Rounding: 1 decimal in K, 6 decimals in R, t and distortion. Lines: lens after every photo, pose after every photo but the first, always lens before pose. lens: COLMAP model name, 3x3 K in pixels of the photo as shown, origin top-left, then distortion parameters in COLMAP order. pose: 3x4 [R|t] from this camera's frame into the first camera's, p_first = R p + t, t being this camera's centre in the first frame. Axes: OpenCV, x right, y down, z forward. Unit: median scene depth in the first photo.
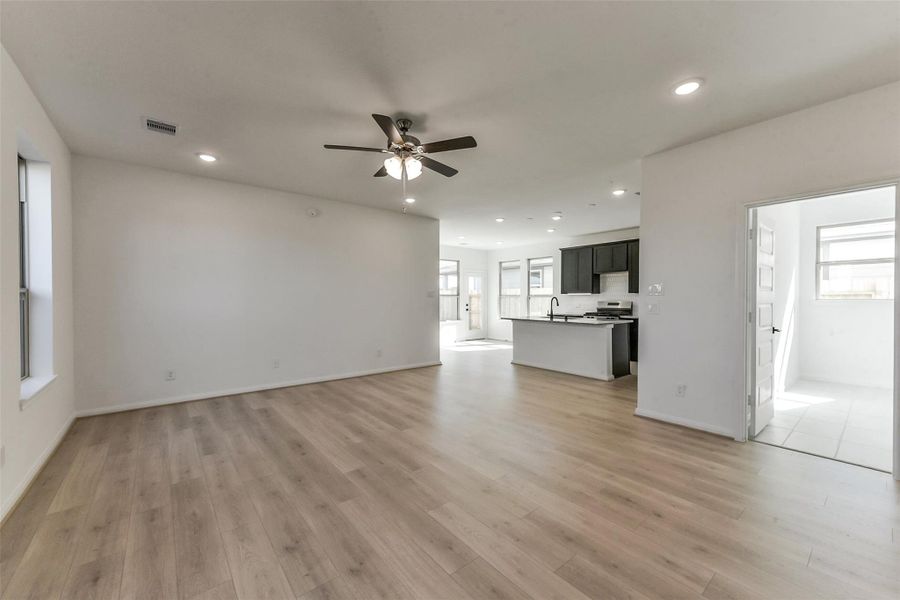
lens RADIAL K [[350.6, 0, 445.9], [0, 350.6, 301.4], [0, 0, 1]] dist [0.010979, -0.000088]
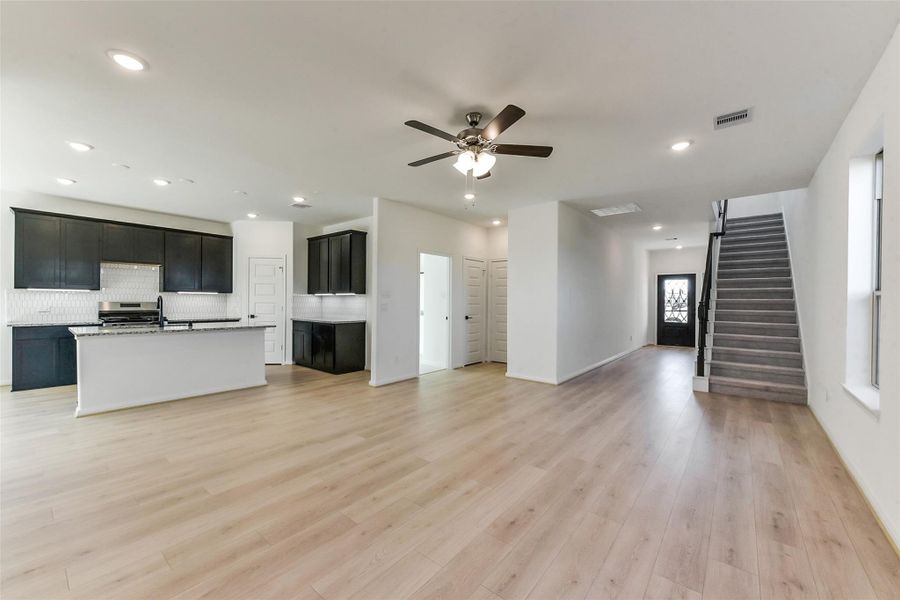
lens RADIAL K [[350.6, 0, 445.9], [0, 350.6, 301.4], [0, 0, 1]] dist [0.010979, -0.000088]
pose [[-0.189239, -0.004051, 0.981923, -1.050921], [-0.000691, 0.999992, 0.003993, -0.011211], [-0.981931, 0.000077, -0.189241, 1.258125]]
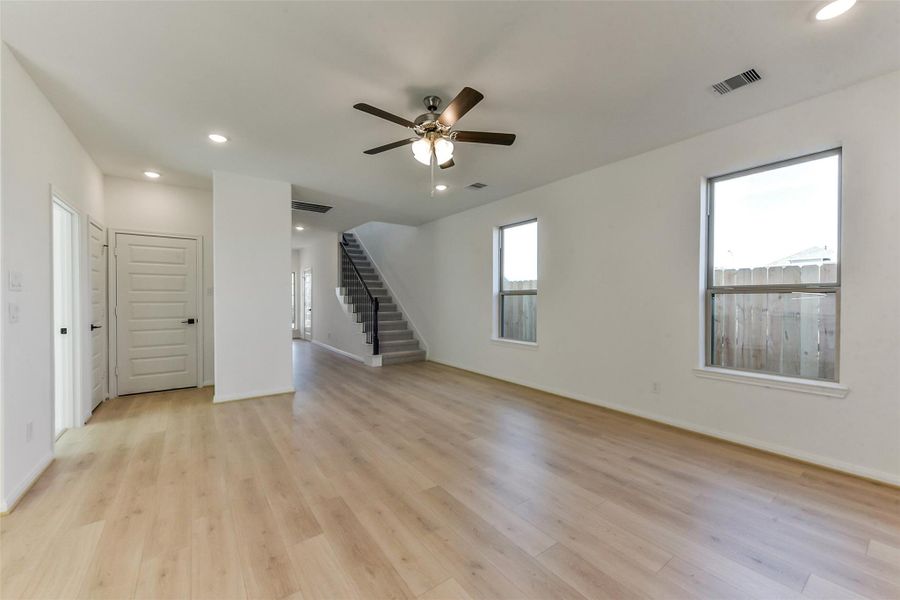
lens RADIAL K [[356.4, 0, 450.0], [0, 356.4, 300.0], [0, 0, 1]] dist [-0.000169, -0.000048]
pose [[-0.998383, -0.002995, 0.056771, -0.214864], [-0.002361, 0.999934, 0.011218, -0.013577], [-0.056801, 0.011066, -0.998324, 1.917344]]
